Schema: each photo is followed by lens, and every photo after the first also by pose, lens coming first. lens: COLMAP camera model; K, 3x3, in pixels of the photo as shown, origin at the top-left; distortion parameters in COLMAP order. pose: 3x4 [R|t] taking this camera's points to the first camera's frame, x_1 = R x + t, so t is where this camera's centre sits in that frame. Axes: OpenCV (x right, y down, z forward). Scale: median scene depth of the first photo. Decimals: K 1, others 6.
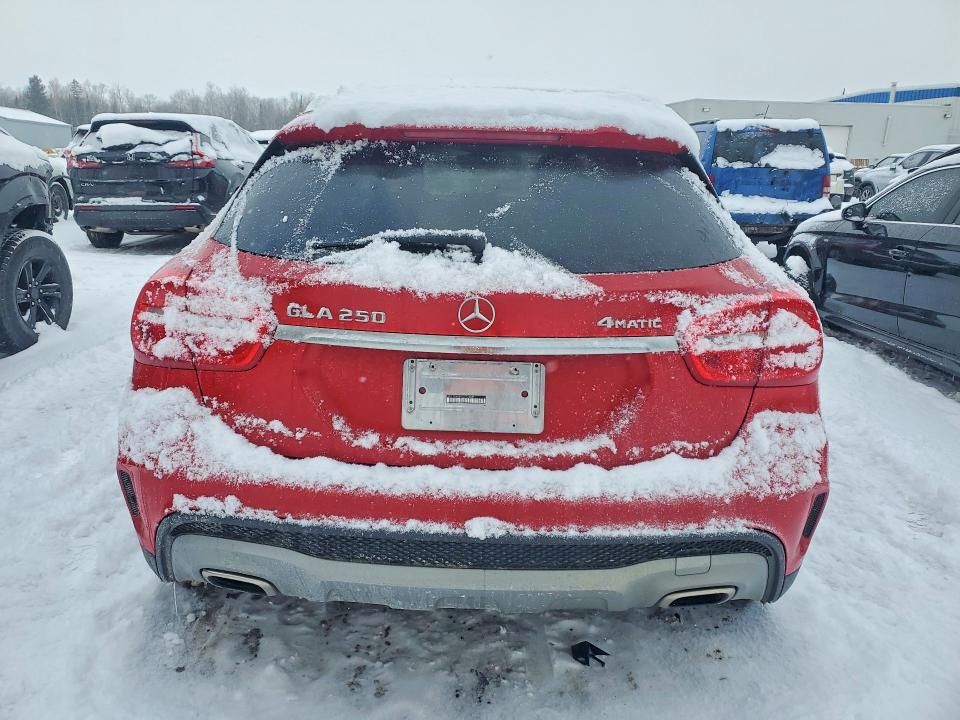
lens RADIAL K [[778.1, 0, 460.1], [0, 778.1, 358.8], [0, 0, 1]] dist [0.025265, -0.000792]
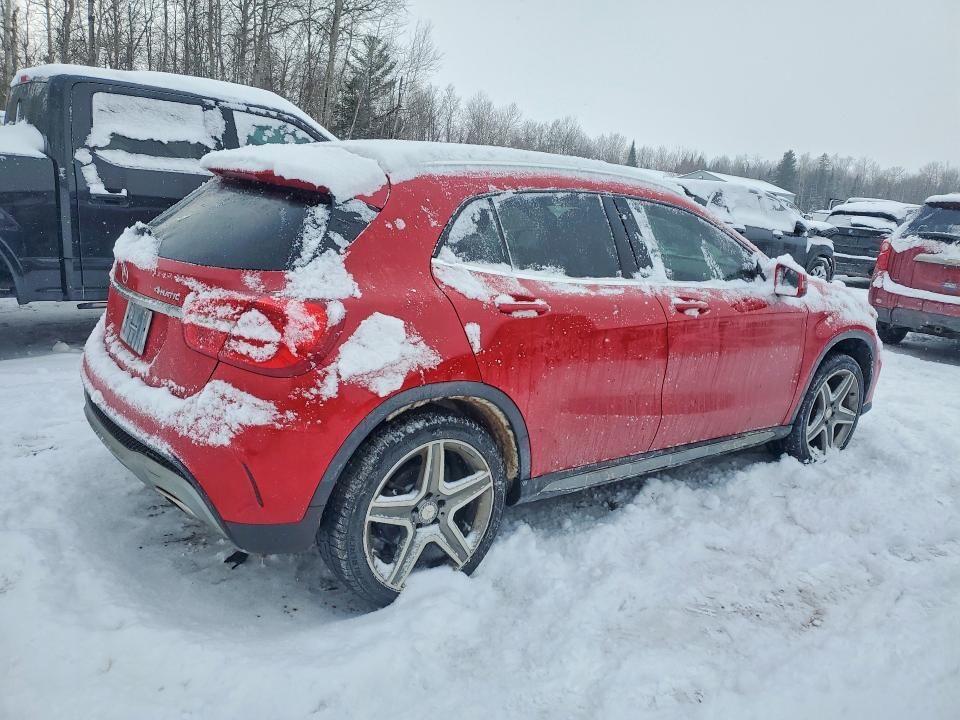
lens RADIAL K [[778.1, 0, 460.1], [0, 778.1, 358.8], [0, 0, 1]] dist [0.025265, -0.000792]
pose [[0.592000, 0.201620, -0.780311, 1.619030], [-0.268574, 0.962214, 0.044862, -0.132924], [0.759871, 0.183013, 0.623780, 0.476584]]
